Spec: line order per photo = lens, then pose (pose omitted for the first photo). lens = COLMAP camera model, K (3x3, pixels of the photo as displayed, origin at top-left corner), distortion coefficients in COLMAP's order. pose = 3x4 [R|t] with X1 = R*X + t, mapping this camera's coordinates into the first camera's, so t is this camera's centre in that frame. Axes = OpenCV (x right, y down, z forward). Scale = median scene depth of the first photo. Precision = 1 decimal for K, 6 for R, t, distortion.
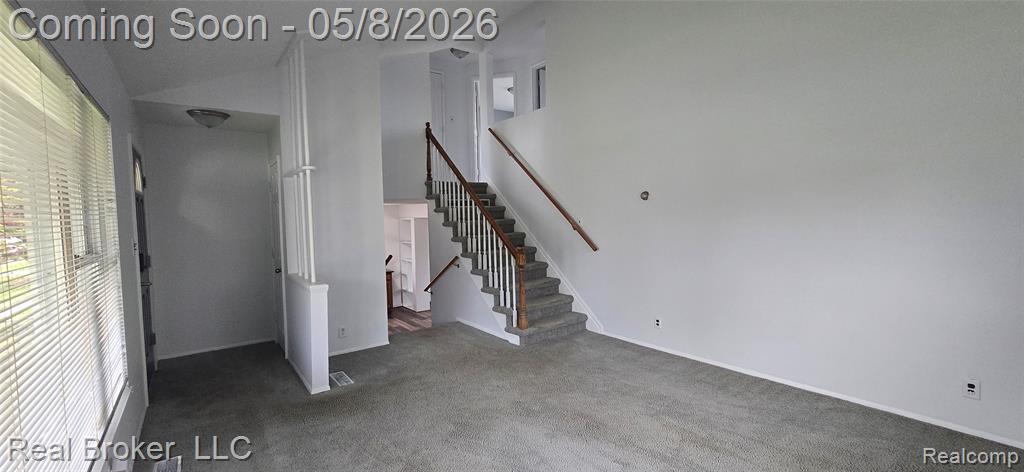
lens RADIAL K [[418.5, 0, 512.0], [0, 418.5, 236.0], [0, 0, 1]] dist [0.000455, -0.000239]
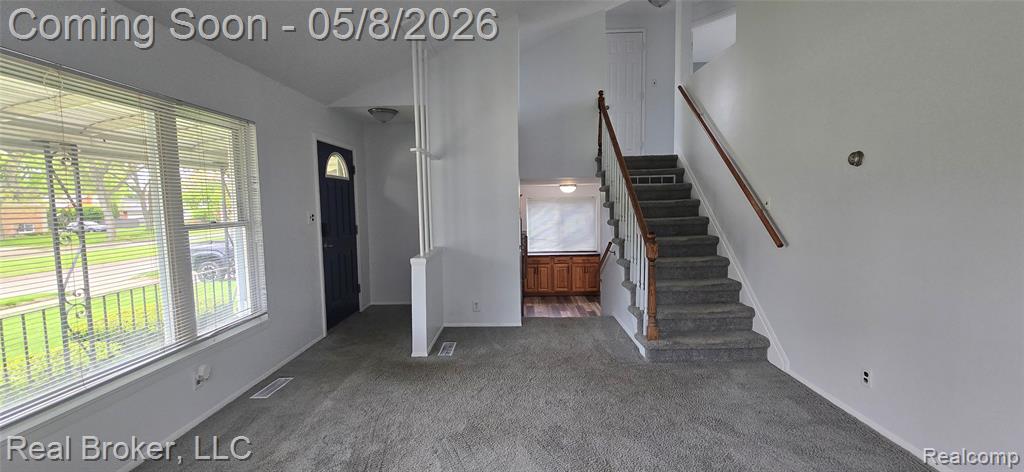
lens RADIAL K [[418.5, 0, 512.0], [0, 418.5, 236.0], [0, 0, 1]] dist [0.000455, -0.000239]
pose [[0.785128, 0.058104, -0.616602, 0.286688], [-0.032060, 0.998068, 0.053228, -0.003928], [0.618503, -0.022023, 0.785473, 0.225106]]
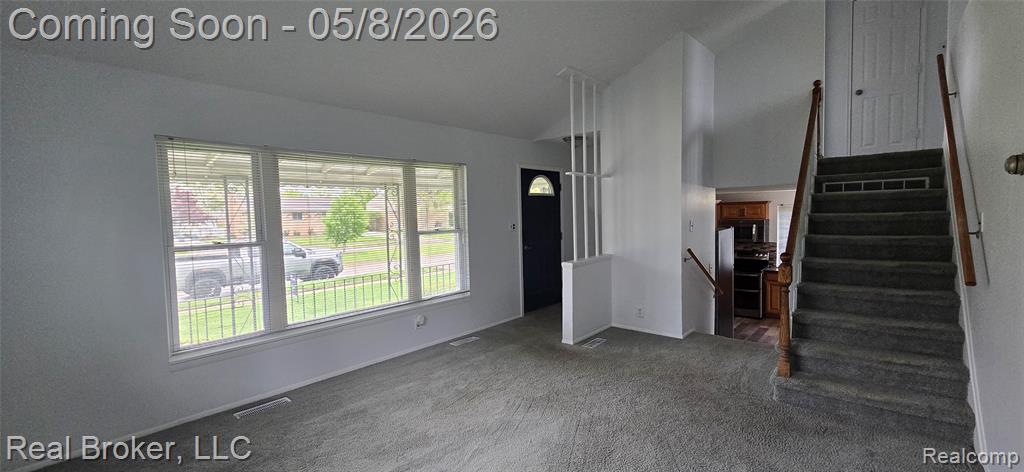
lens RADIAL K [[417.7, 0, 512.0], [0, 417.7, 236.0], [0, 0, 1]] dist [-0.009833, -0.000151]
pose [[0.198861, 0.073485, -0.977269, 0.571181], [-0.030519, 0.997166, 0.068771, -0.037283], [0.979552, 0.016149, 0.200540, 0.419044]]
